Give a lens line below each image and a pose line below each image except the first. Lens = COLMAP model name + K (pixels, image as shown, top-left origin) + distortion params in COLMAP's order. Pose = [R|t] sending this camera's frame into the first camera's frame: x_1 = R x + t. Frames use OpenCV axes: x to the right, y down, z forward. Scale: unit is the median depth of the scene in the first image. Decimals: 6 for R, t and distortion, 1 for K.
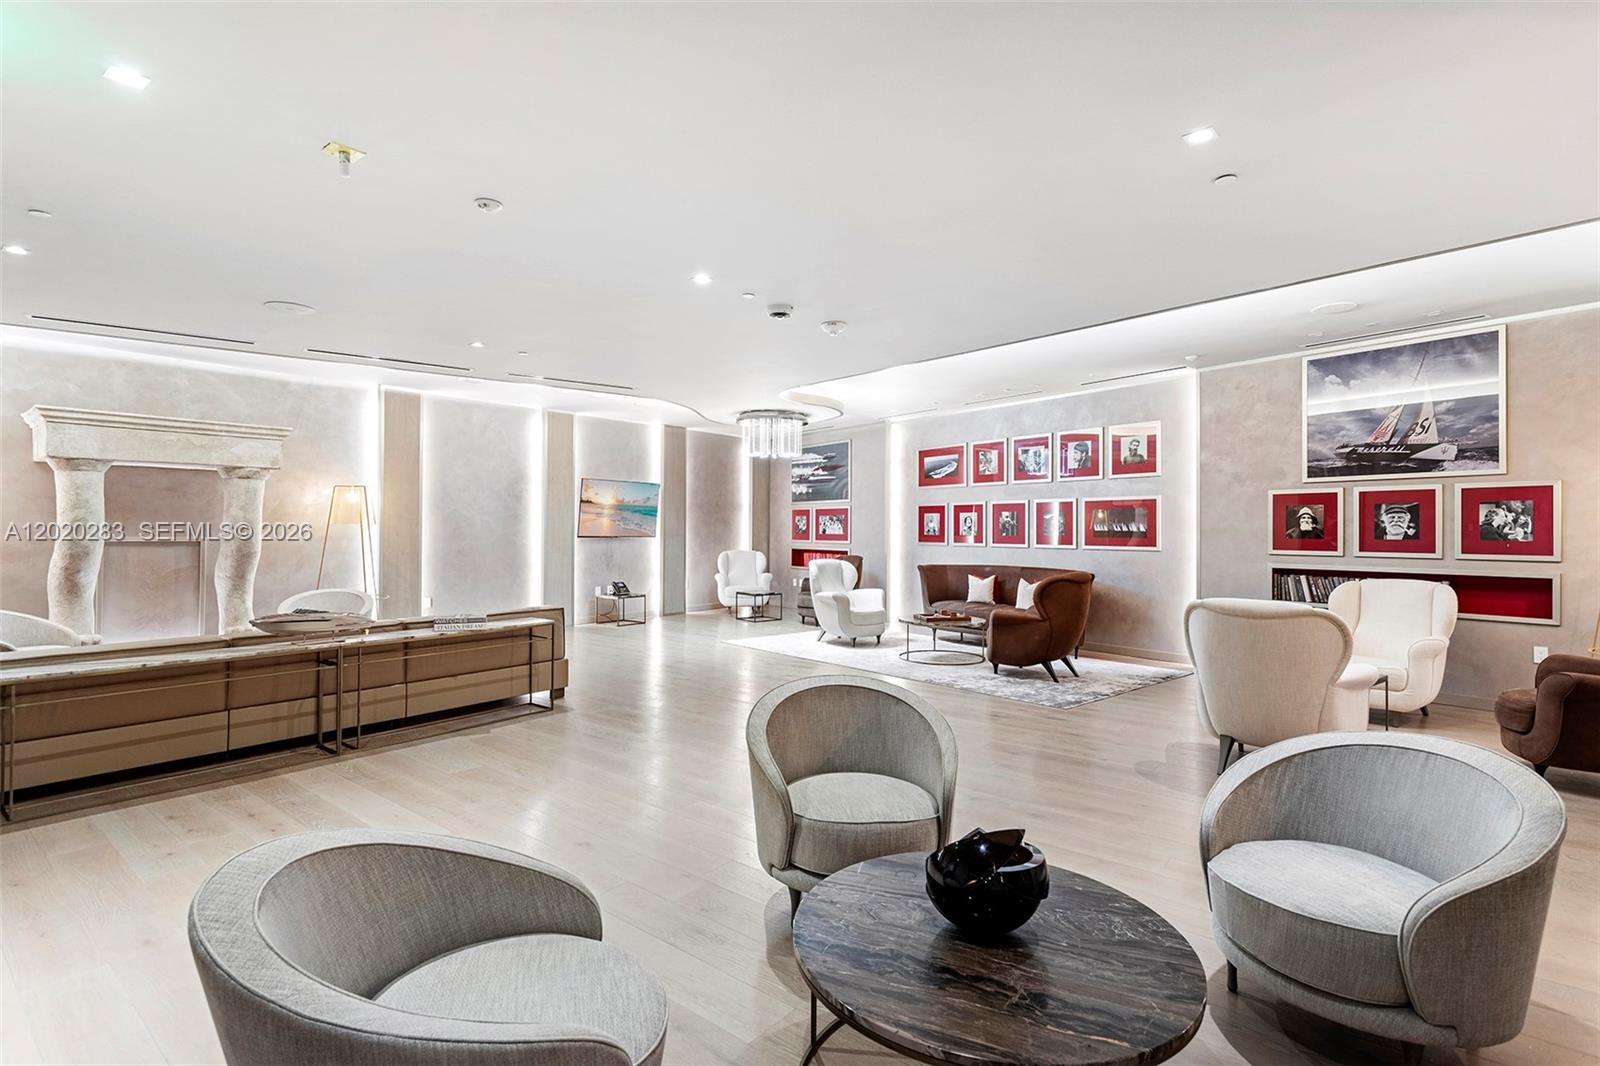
lens RADIAL K [[763.6, 0, 808.2], [0, 763.6, 520.7], [0, 0, 1]] dist [0.002607, 0.000910]
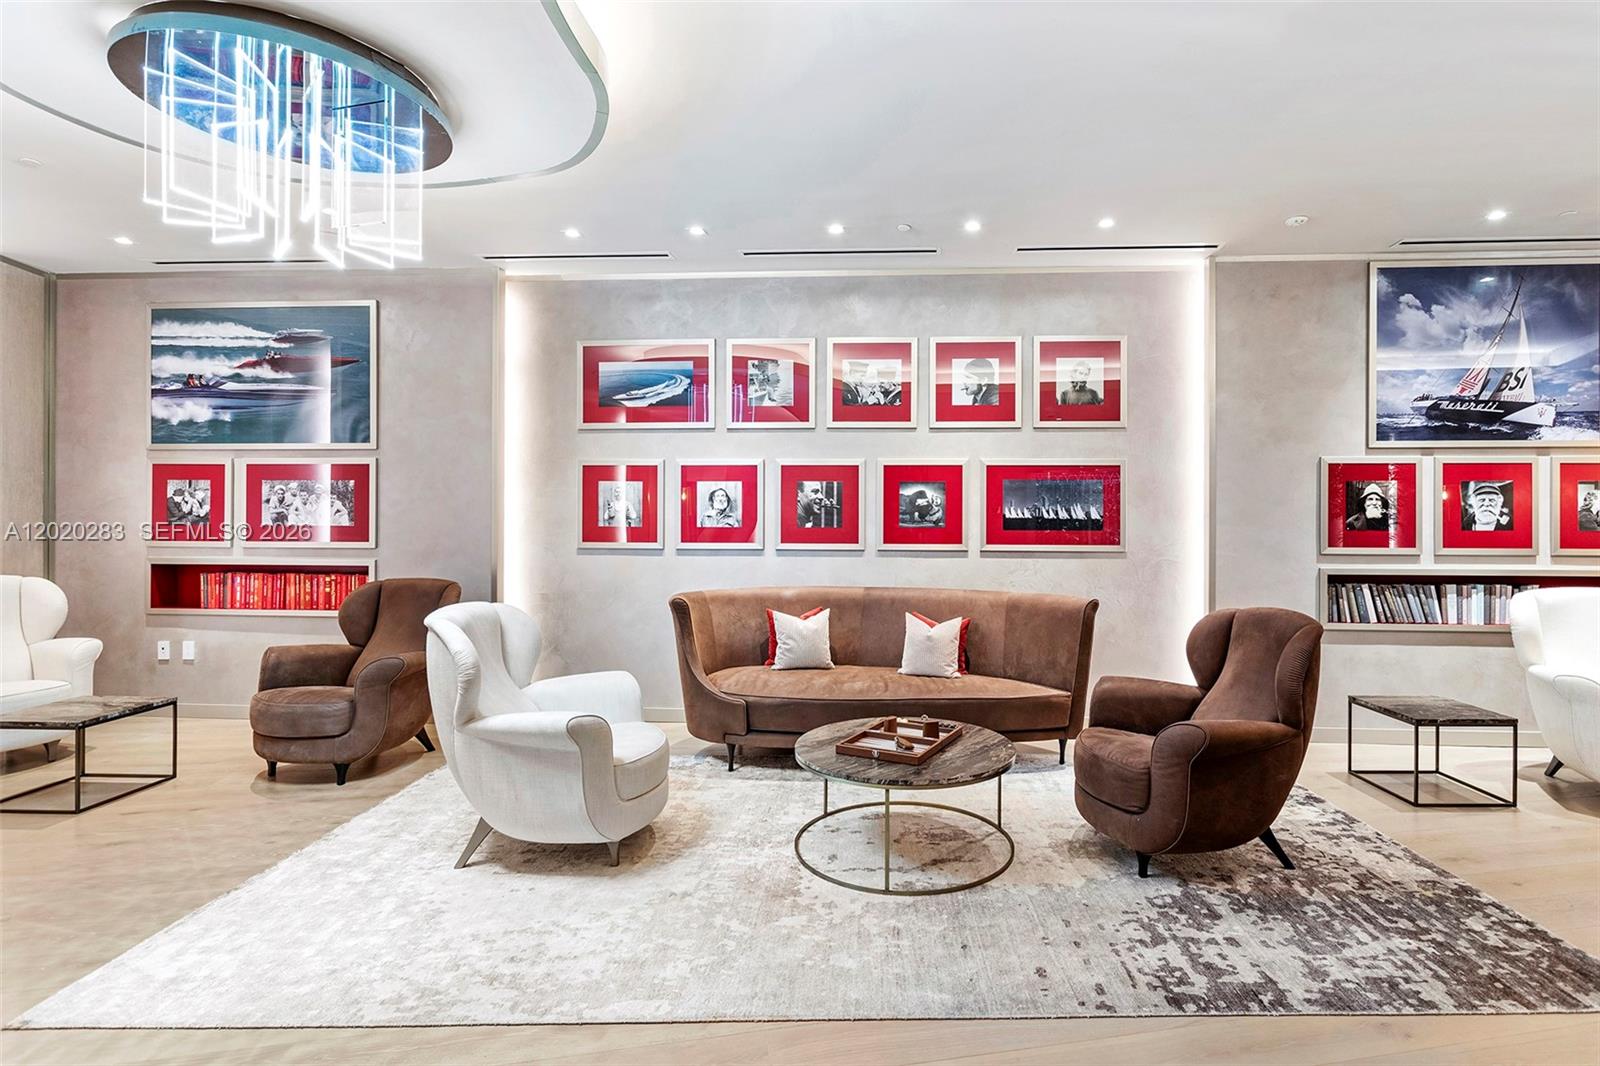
lens RADIAL K [[784.1, 0, 876.8], [0, 784.1, 512.9], [0, 0, 1]] dist [0.004244, 0.001187]
pose [[0.647945, 0.002726, 0.761682, -0.137670], [-0.010466, 0.999931, 0.005325, 0.007601], [-0.761615, -0.011422, 0.647929, 0.733511]]
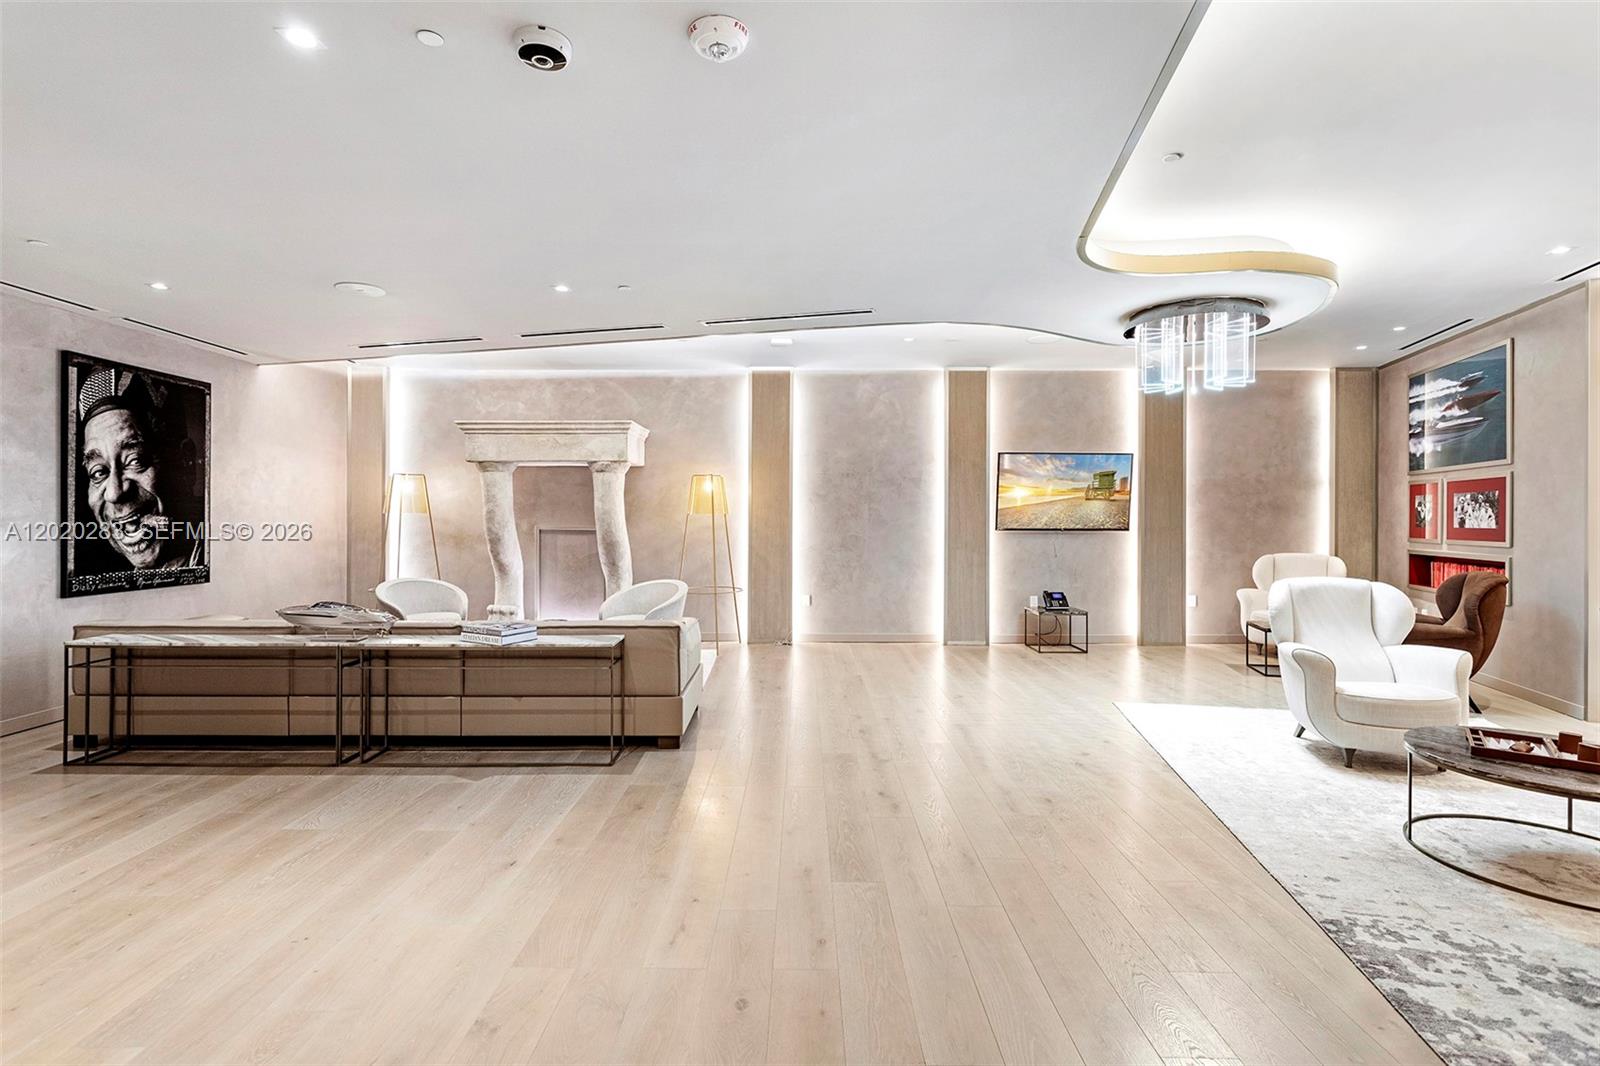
lens RADIAL K [[772.8, 0, 799.4], [0, 772.8, 517.8], [0, 0, 1]] dist [0.000848, 0.001180]
pose [[0.613321, -0.002366, -0.789831, 0.243793], [0.008938, 0.999952, 0.003946, 0.006159], [0.789784, -0.009480, 0.613312, 0.466822]]
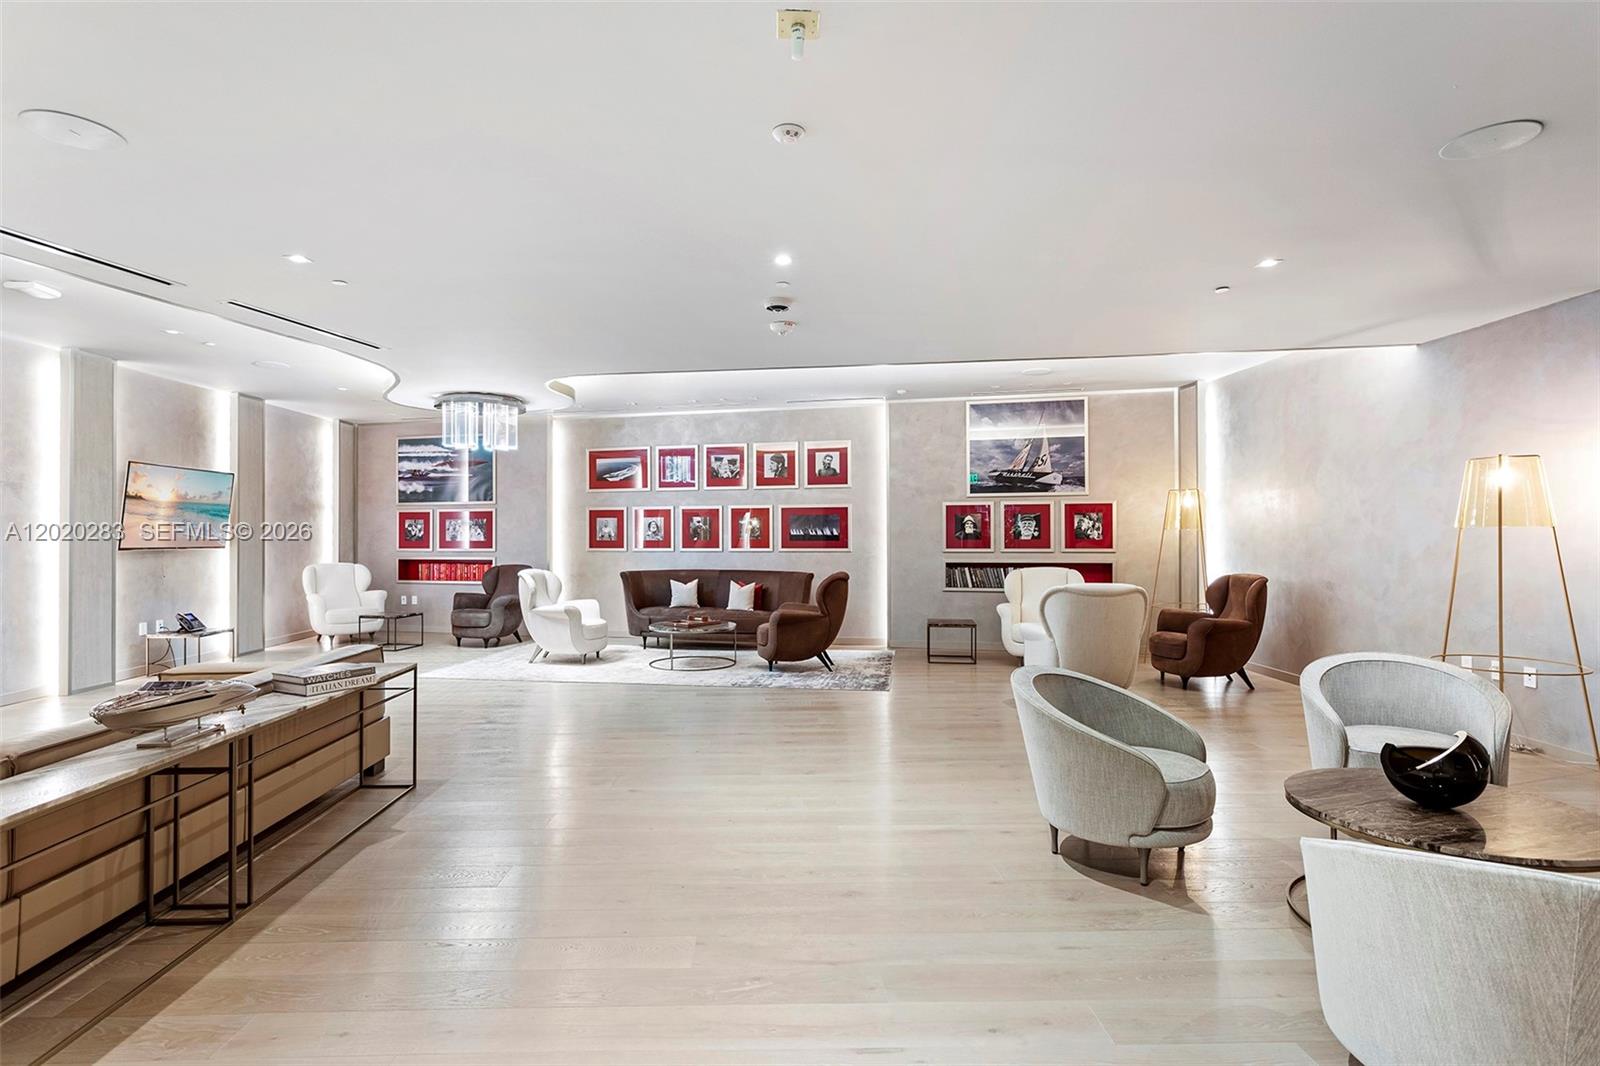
lens RADIAL K [[772.8, 0, 799.4], [0, 772.8, 517.8], [0, 0, 1]] dist [0.000848, 0.001180]
pose [[0.766588, 0.007421, 0.642097, -0.355597], [-0.000964, 0.999945, -0.010405, 0.000242], [-0.642139, 0.007357, 0.766553, 0.138115]]
